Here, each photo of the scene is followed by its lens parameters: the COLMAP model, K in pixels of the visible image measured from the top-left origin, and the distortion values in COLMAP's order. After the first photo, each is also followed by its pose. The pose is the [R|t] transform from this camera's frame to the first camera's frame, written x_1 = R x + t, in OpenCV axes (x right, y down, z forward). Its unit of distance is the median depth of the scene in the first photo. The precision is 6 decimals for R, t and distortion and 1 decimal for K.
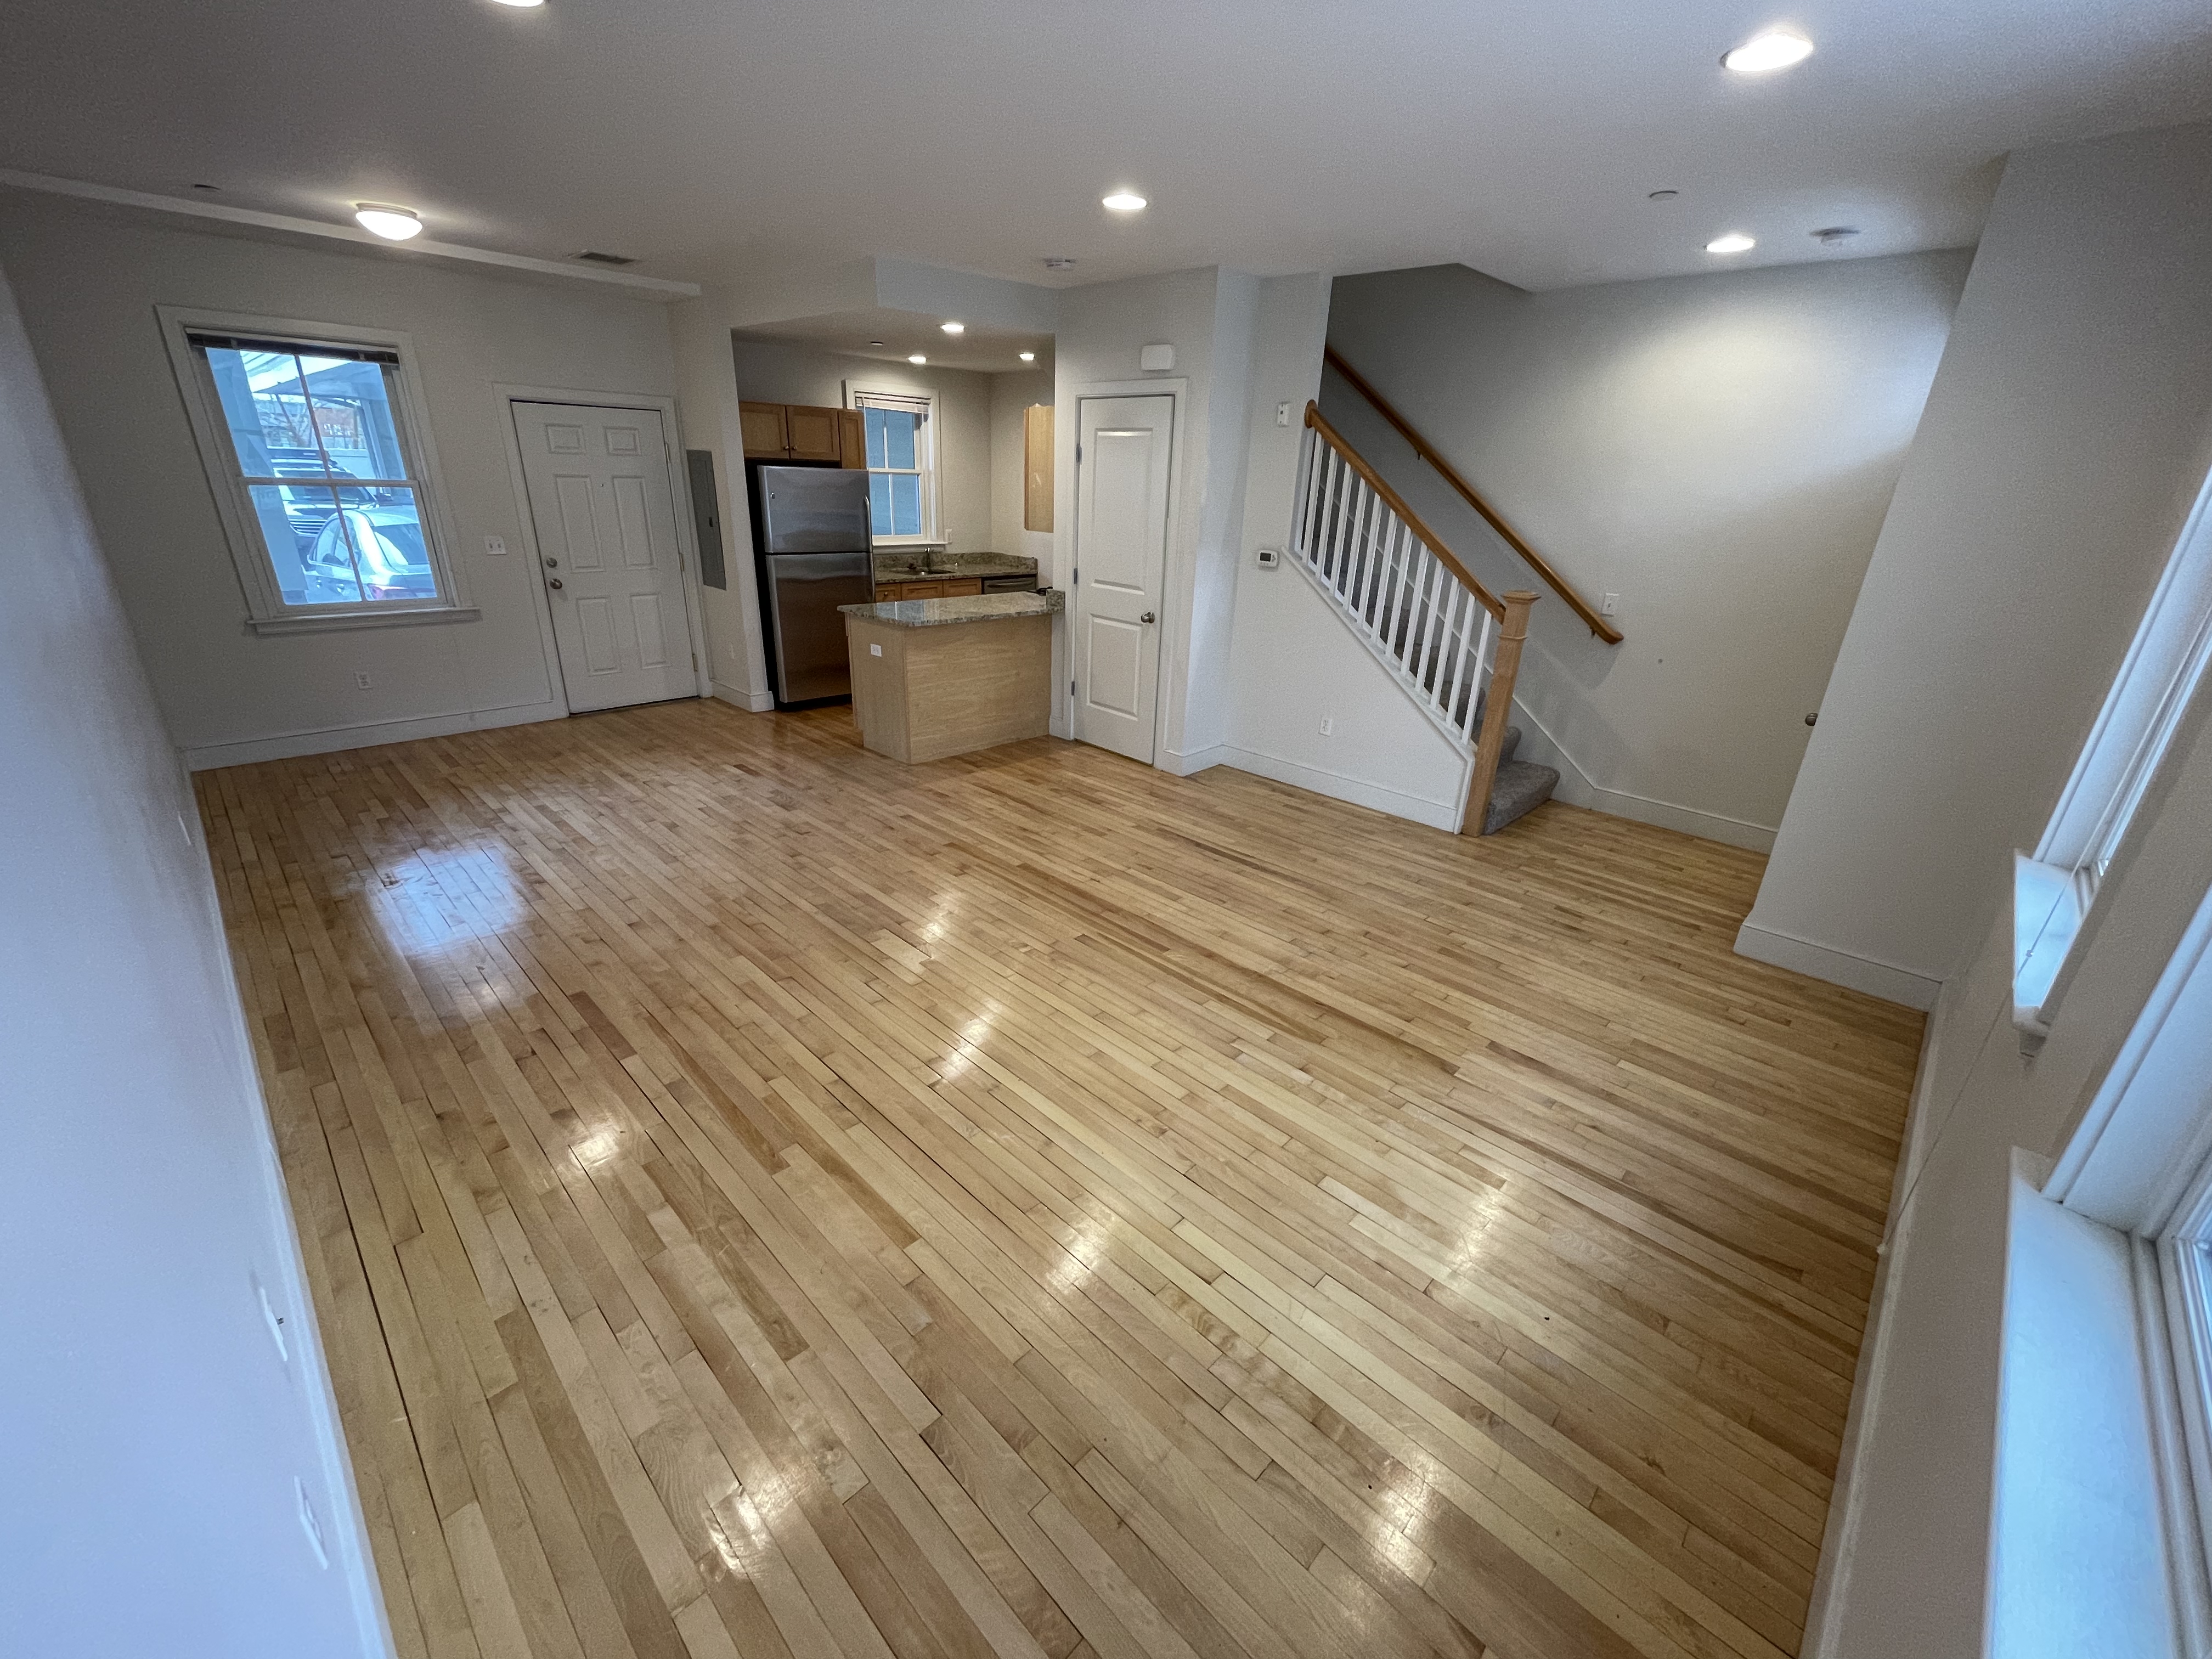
lens RADIAL K [[891.0, 0, 1106.0], [0, 891.0, 829.5], [0, 0, 1]] dist [-0.000527, -0.000084]
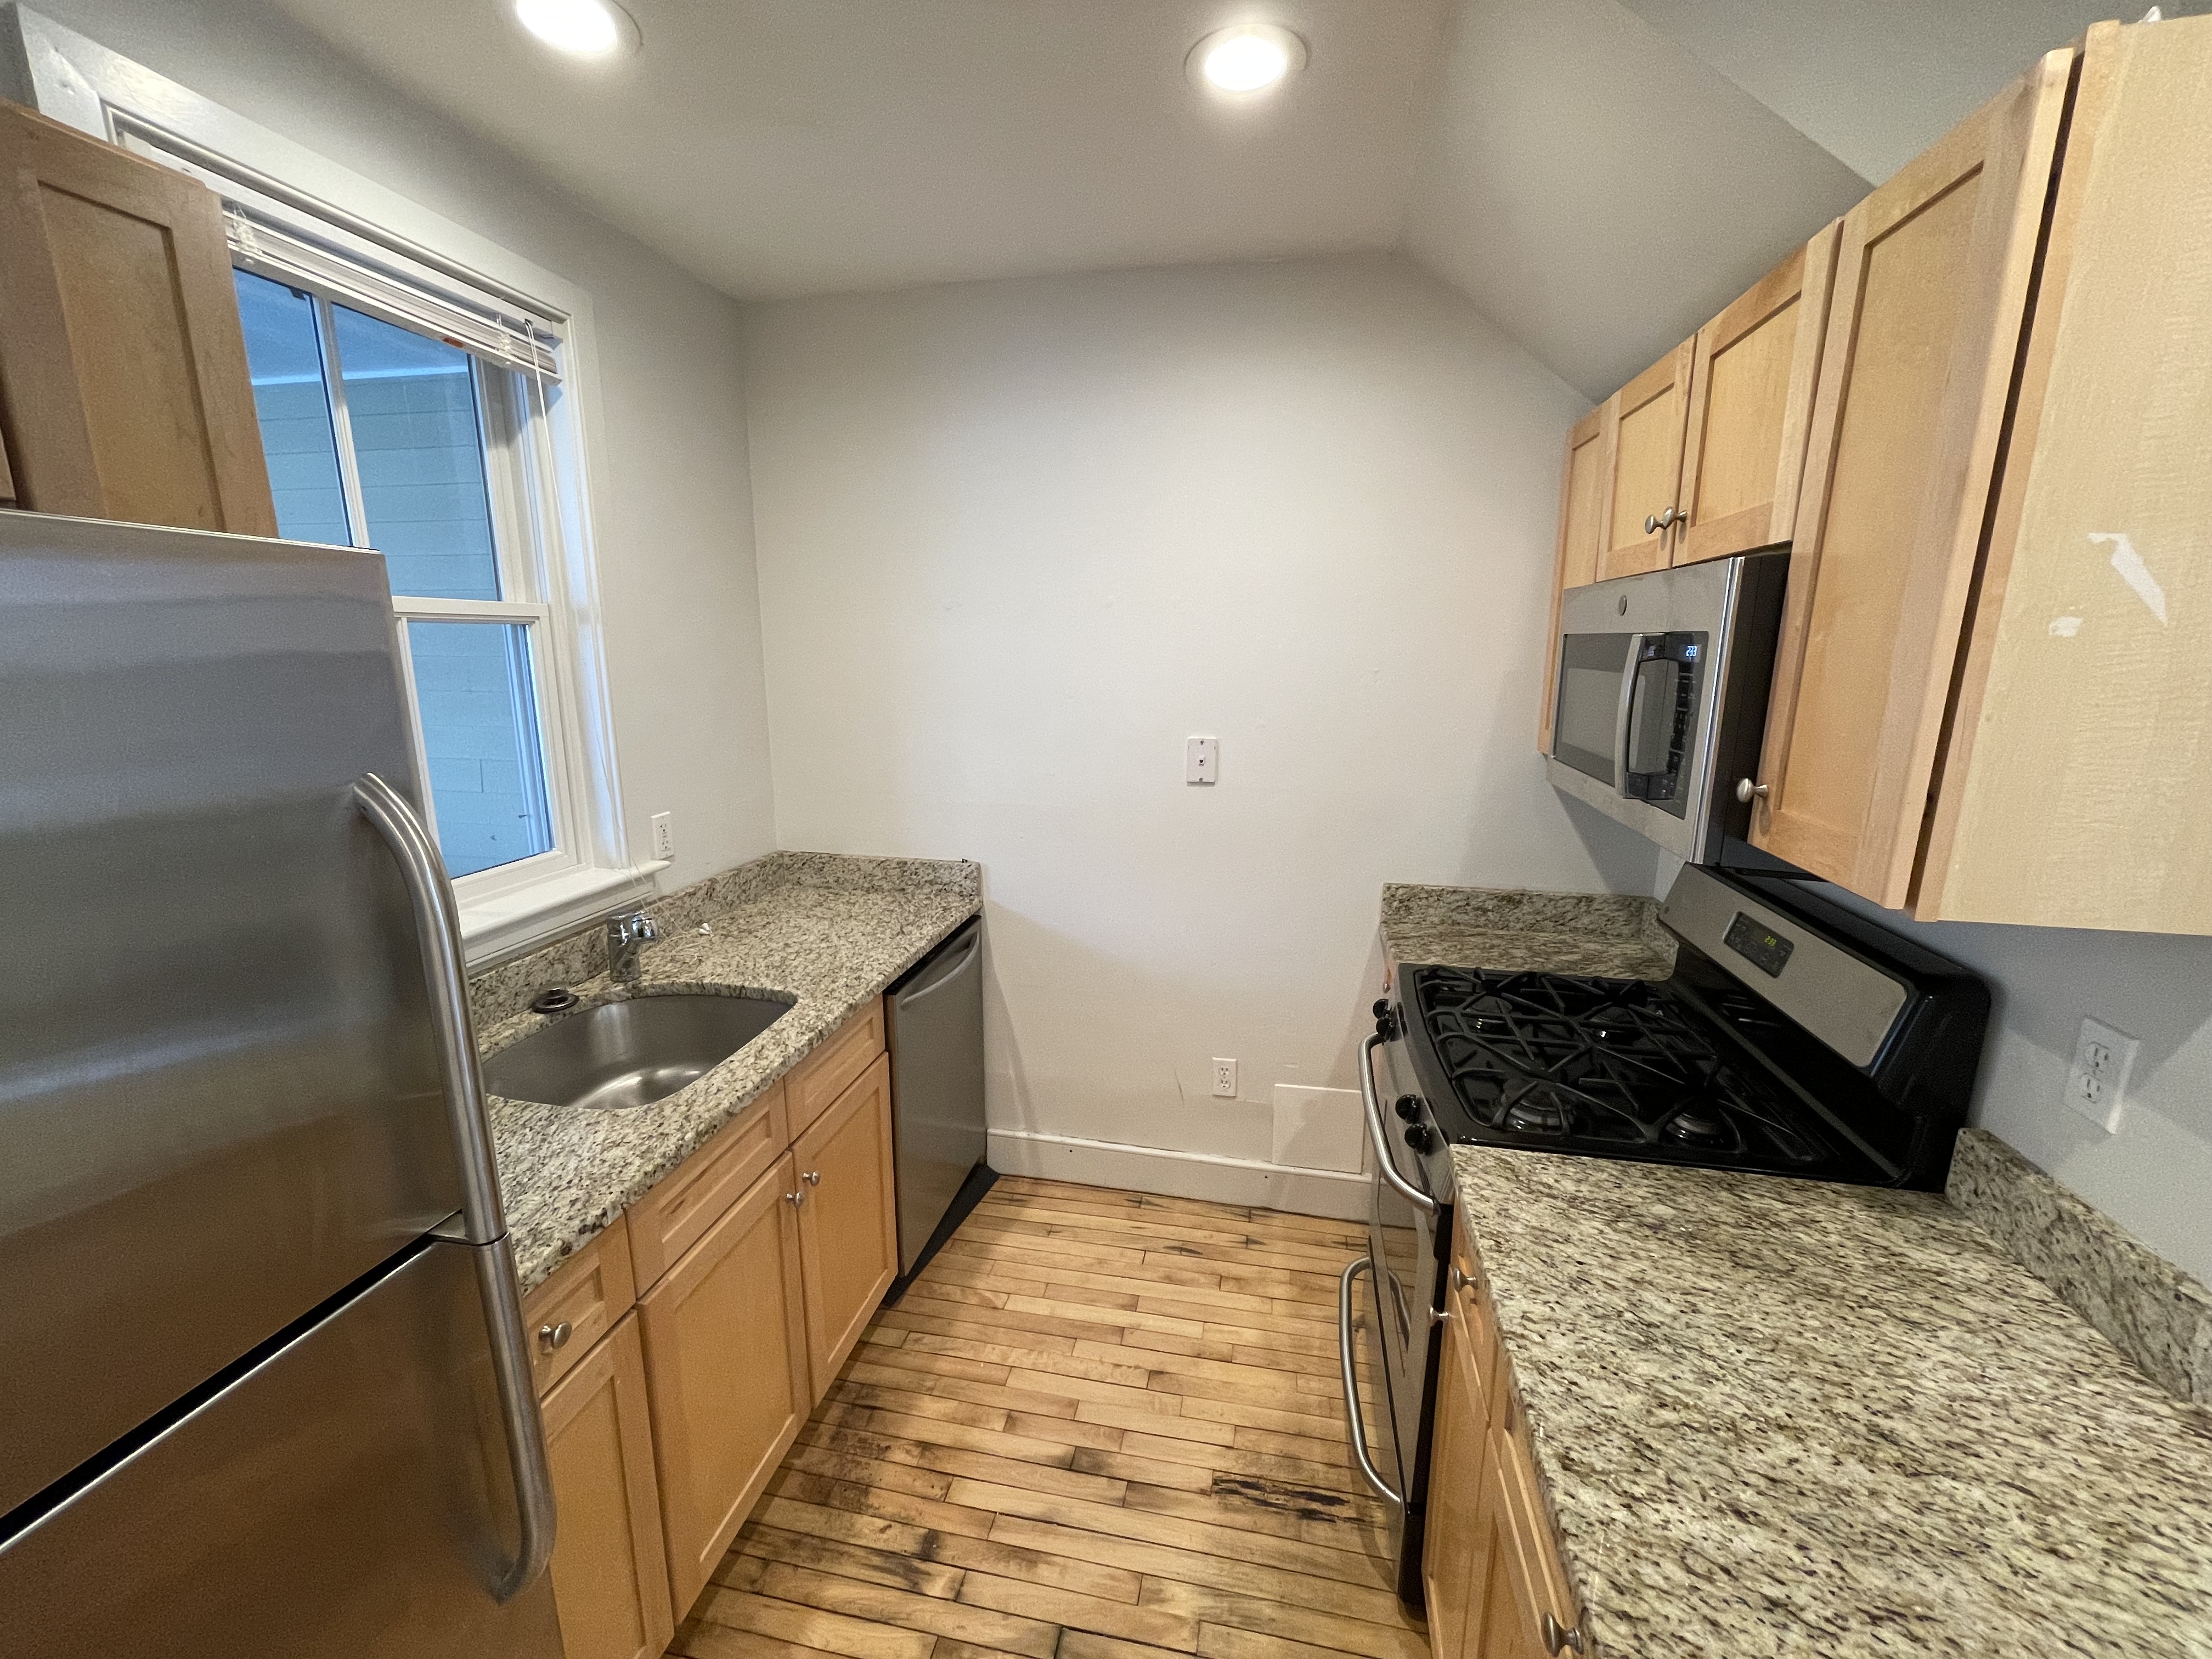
lens RADIAL K [[891.0, 0, 1106.0], [0, 891.0, 829.5], [0, 0, 1]] dist [-0.000527, -0.000084]
pose [[0.834234, -0.143217, 0.532487, -0.218934], [0.227784, 0.968942, -0.096258, -0.288372], [-0.502164, 0.201593, 0.840947, 0.740854]]
